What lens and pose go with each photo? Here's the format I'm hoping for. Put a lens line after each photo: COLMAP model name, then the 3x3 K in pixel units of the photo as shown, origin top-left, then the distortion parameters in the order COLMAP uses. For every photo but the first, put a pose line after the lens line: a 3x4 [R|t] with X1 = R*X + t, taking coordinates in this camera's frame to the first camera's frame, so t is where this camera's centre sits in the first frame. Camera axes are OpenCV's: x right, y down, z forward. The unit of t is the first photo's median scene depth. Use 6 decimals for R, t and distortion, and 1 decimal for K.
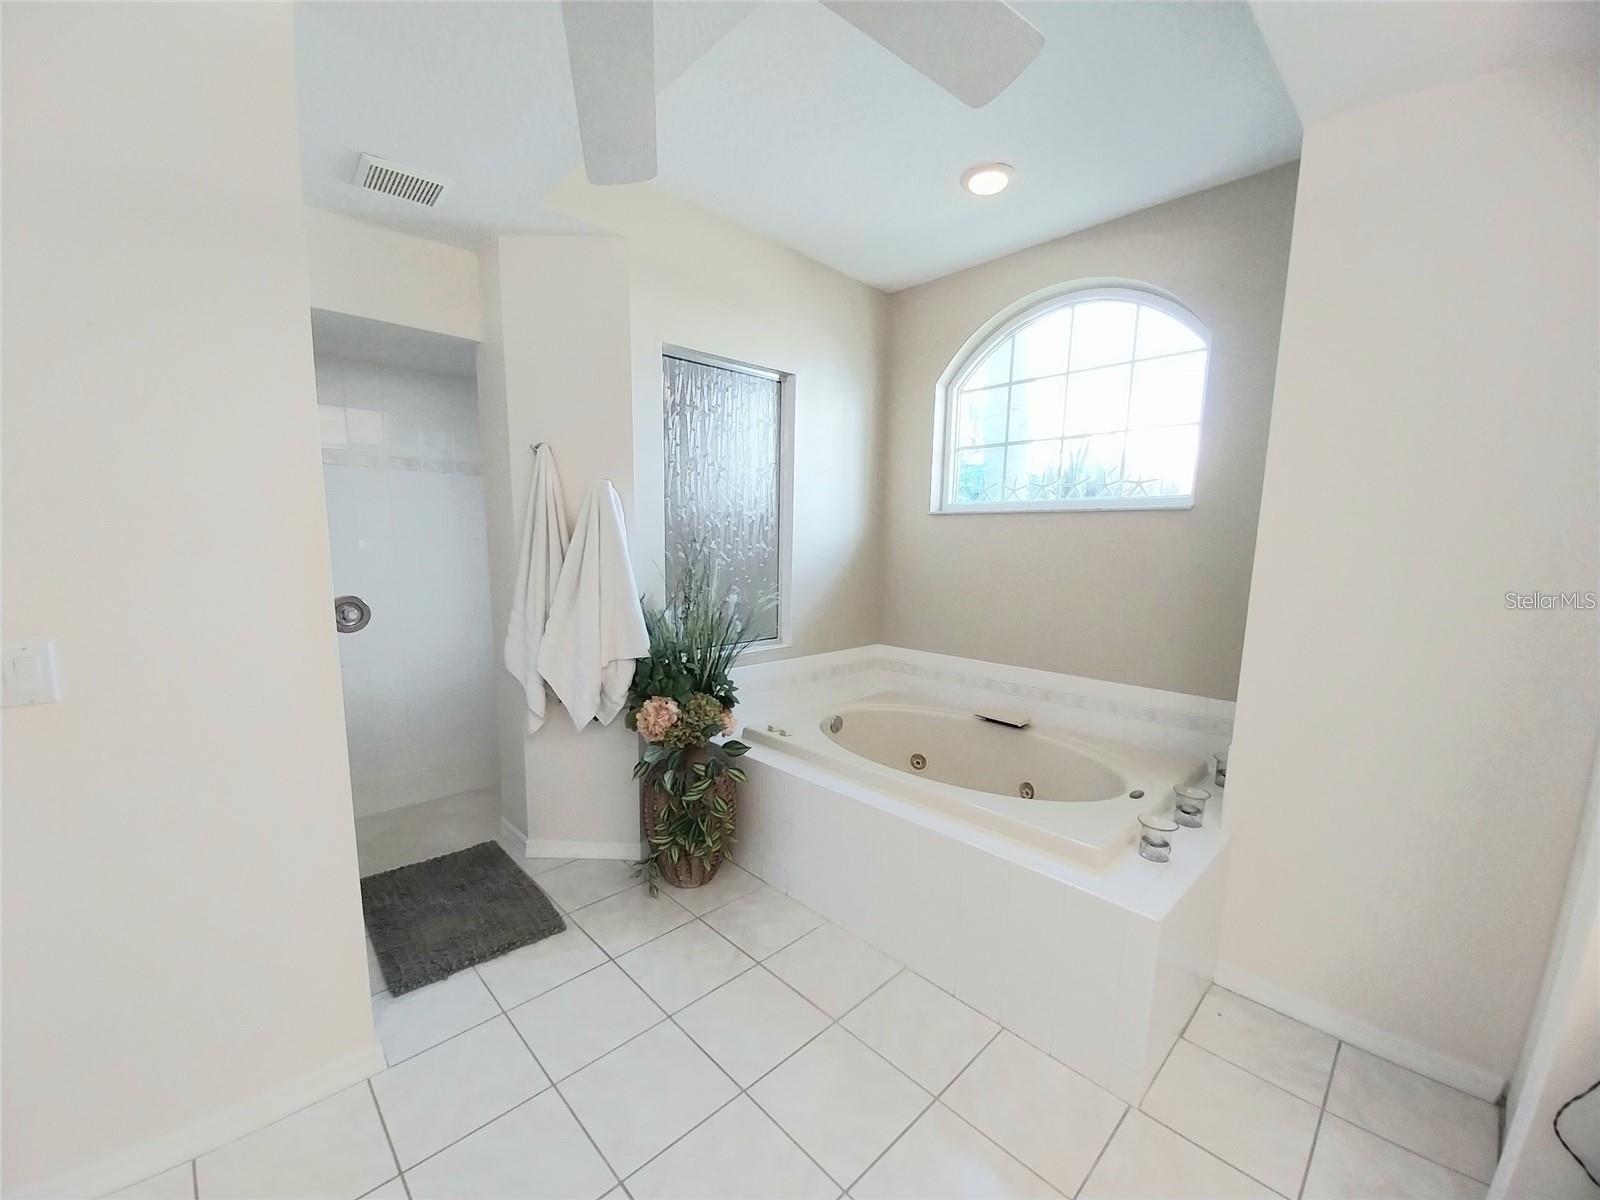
lens RADIAL K [[634.4, 0, 797.0], [0, 634.4, 631.4], [0, 0, 1]] dist [-0.008905, -0.000244]
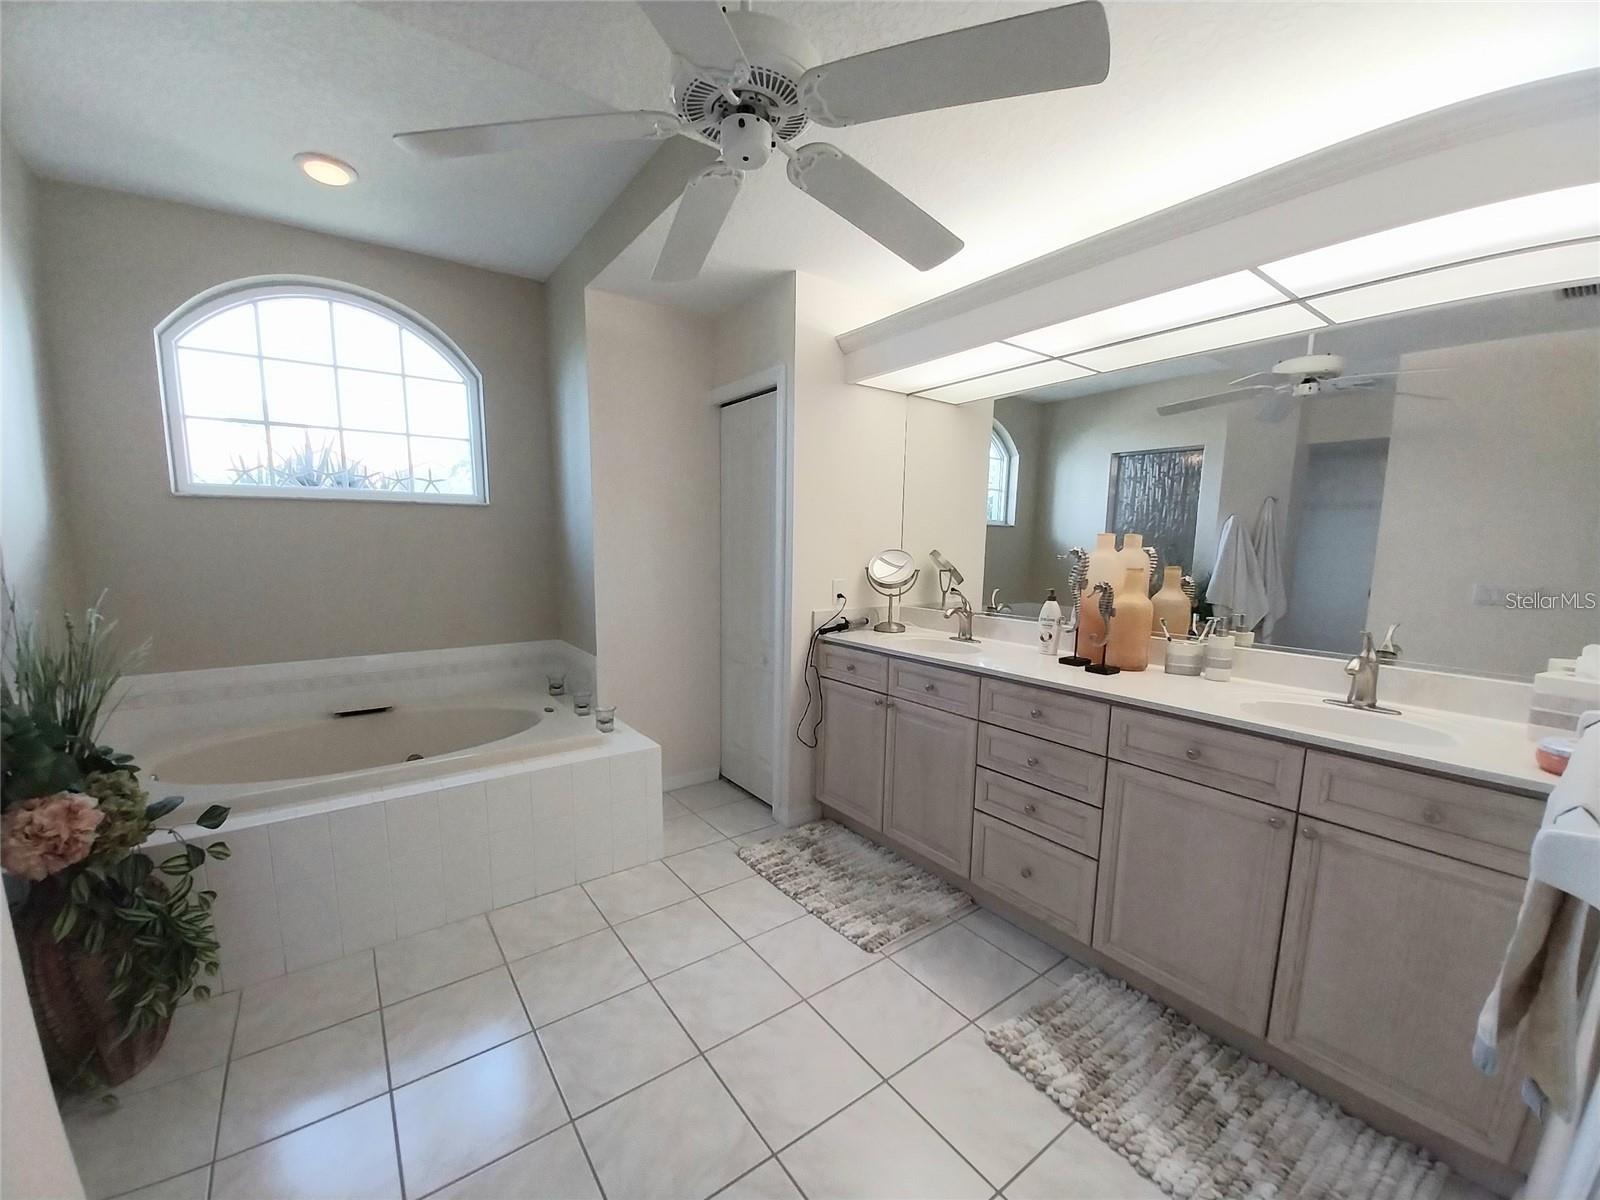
lens RADIAL K [[634.4, 0, 797.0], [0, 634.4, 631.4], [0, 0, 1]] dist [-0.008905, -0.000244]
pose [[0.130293, -0.158516, 0.978722, -0.585742], [0.140608, 0.980114, 0.140023, -0.027119], [-0.981455, 0.119372, 0.149991, 0.175473]]
